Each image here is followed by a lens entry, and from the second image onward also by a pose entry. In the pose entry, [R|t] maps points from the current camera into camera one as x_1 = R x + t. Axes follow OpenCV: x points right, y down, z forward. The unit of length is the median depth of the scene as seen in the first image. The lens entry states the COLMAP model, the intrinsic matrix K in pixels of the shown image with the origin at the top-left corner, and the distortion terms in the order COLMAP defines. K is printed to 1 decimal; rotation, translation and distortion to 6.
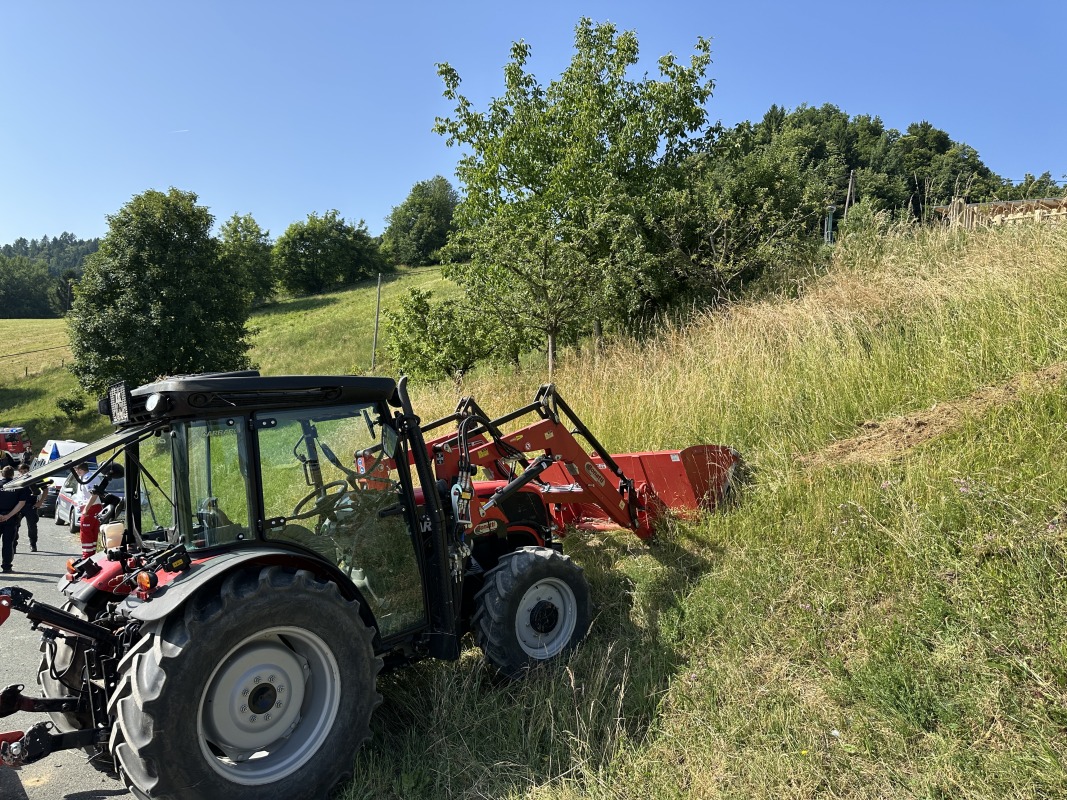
lens RADIAL K [[748.3, 0, 533.6], [0, 748.3, 405.8], [0, 0, 1]] dist [-0.005209, -0.002377]
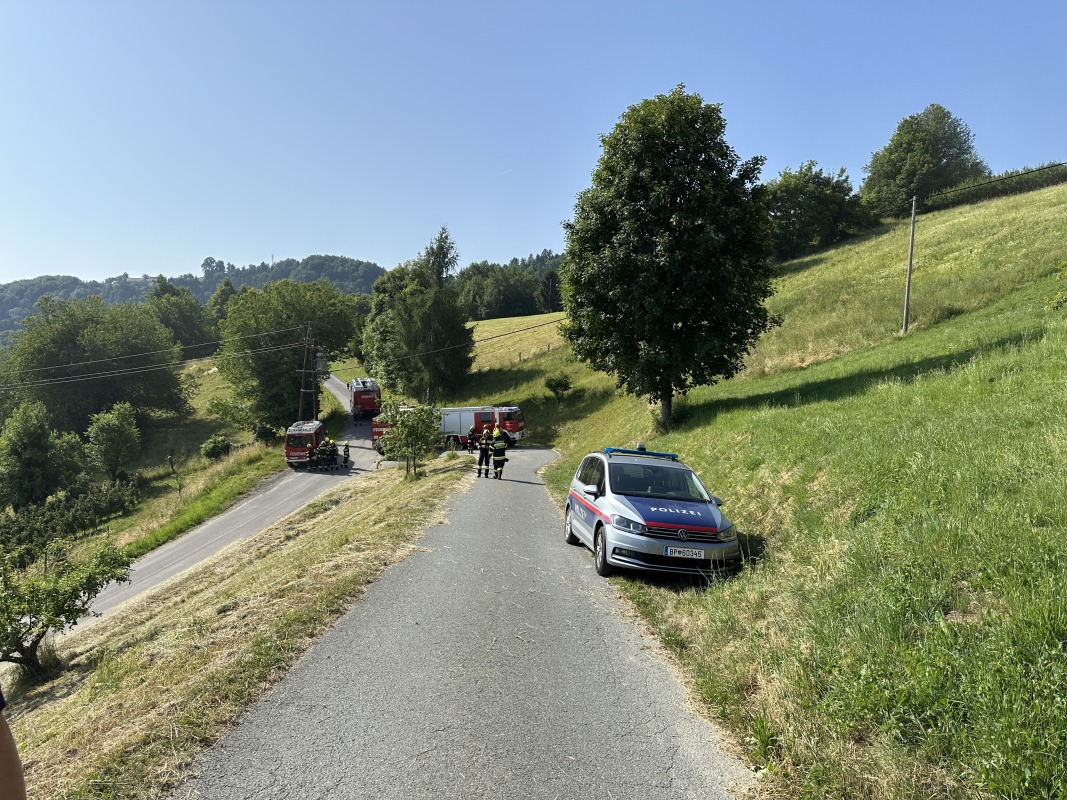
lens RADIAL K [[733.9, 0, 528.5], [0, 733.9, 396.8], [0, 0, 1]] dist [0.118764, -0.195574]
pose [[0.833243, -0.012545, -0.552765, -0.066675], [0.015389, 0.999881, 0.000505, 0.008225], [0.552693, -0.008928, 0.833337, 0.097147]]
